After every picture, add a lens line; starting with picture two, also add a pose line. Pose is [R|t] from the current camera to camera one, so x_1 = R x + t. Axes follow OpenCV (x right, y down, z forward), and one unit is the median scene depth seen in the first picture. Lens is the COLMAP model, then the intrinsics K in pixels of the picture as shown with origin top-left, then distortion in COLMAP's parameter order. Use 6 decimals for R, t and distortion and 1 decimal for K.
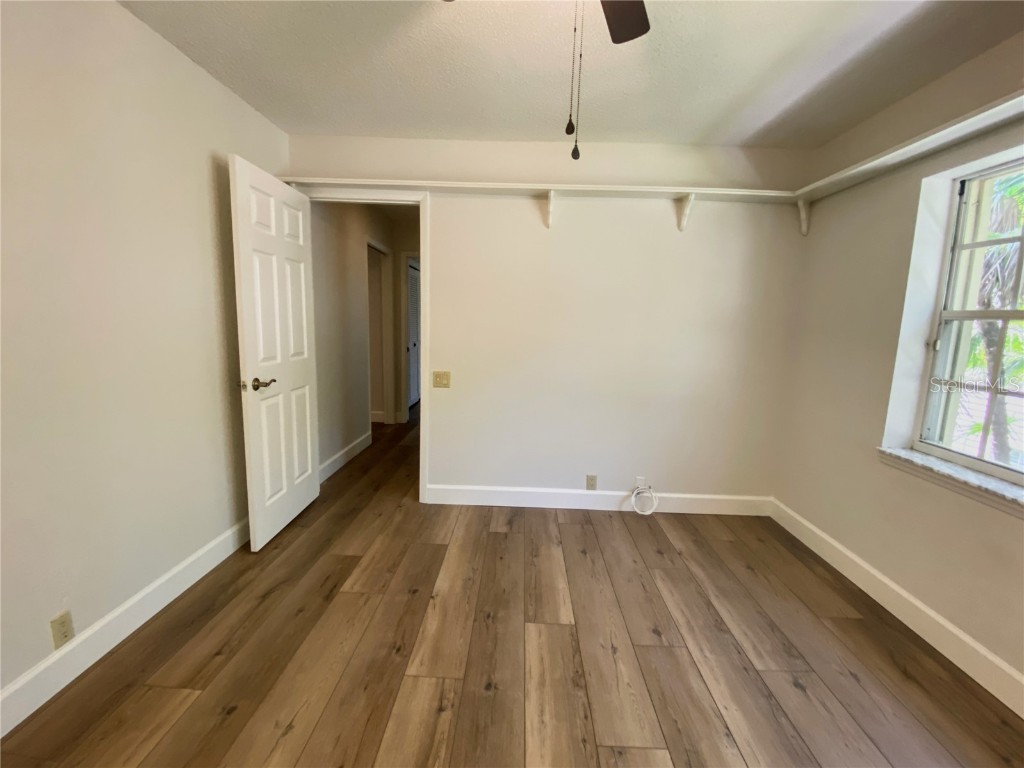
lens RADIAL K [[434.3, 0, 512.0], [0, 434.3, 384.0], [0, 0, 1]] dist [0.038314, -0.023466]
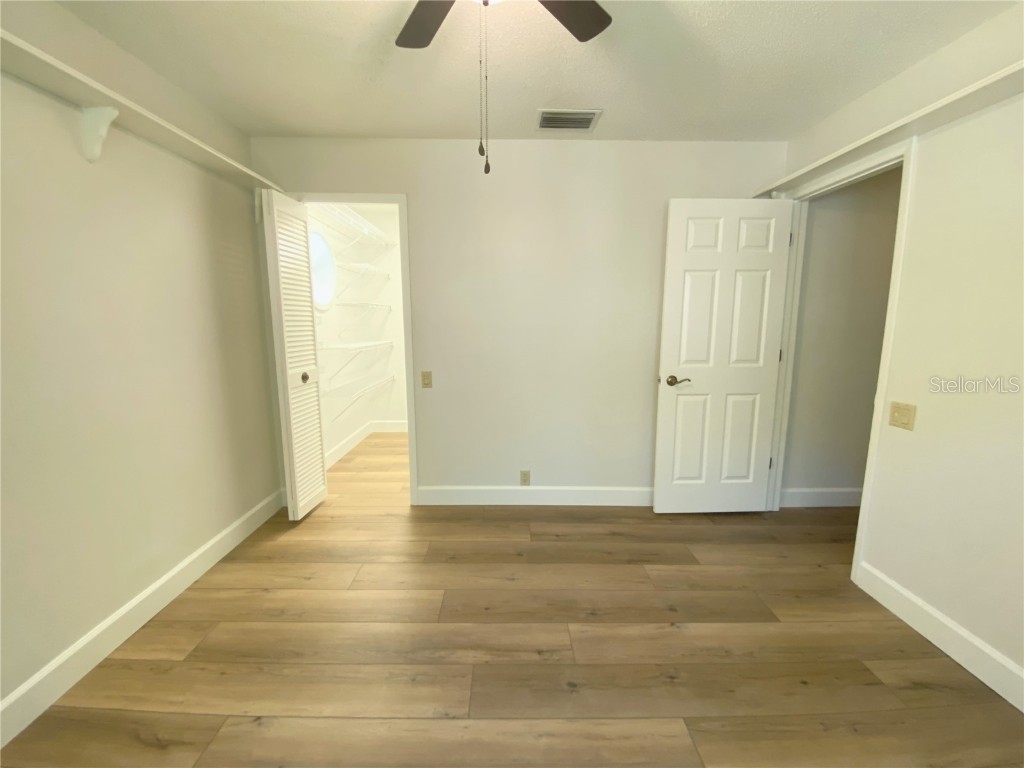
lens RADIAL K [[420.5, 0, 510.8], [0, 420.5, 382.9], [0, 0, 1]] dist [0.038219, -0.028958]
pose [[0.043397, 0.117141, -0.992167, 0.624412], [-0.143767, 0.983498, 0.109829, -0.063242], [0.988660, 0.137874, 0.059522, 0.529941]]
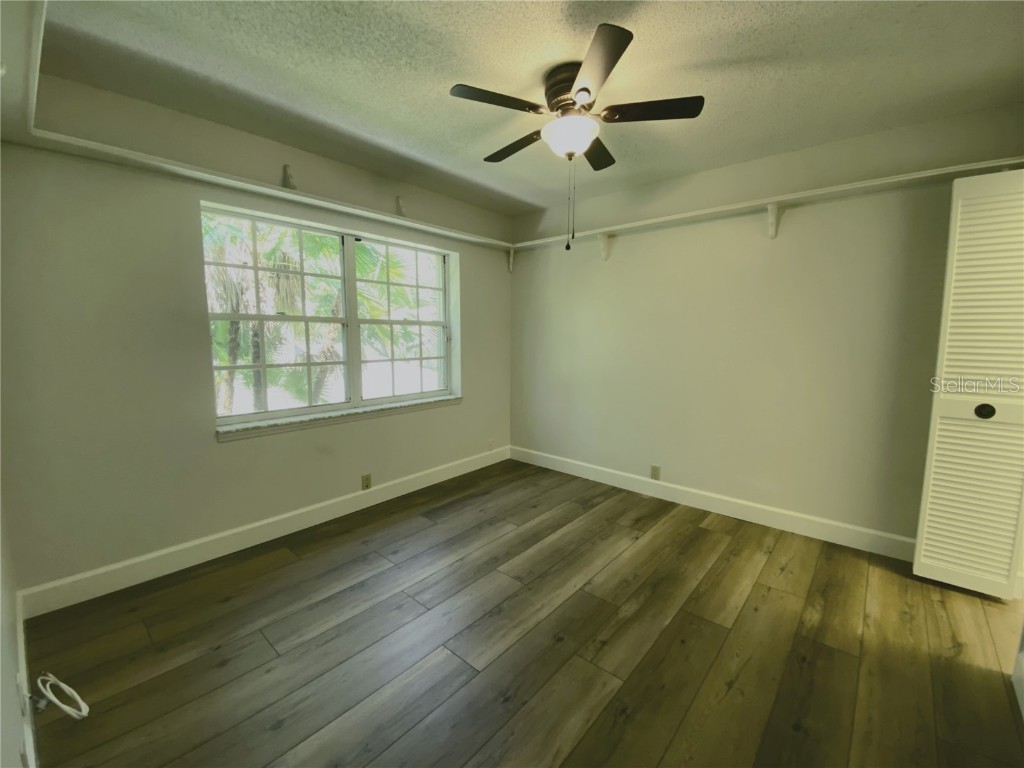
lens RADIAL K [[434.3, 0, 512.0], [0, 434.3, 384.0], [0, 0, 1]] dist [0.038314, -0.023466]
pose [[-0.773525, -0.107237, 0.624628, -0.464802], [0.060615, 0.968545, 0.241344, -0.205410], [-0.630861, 0.224547, -0.742693, 1.355851]]
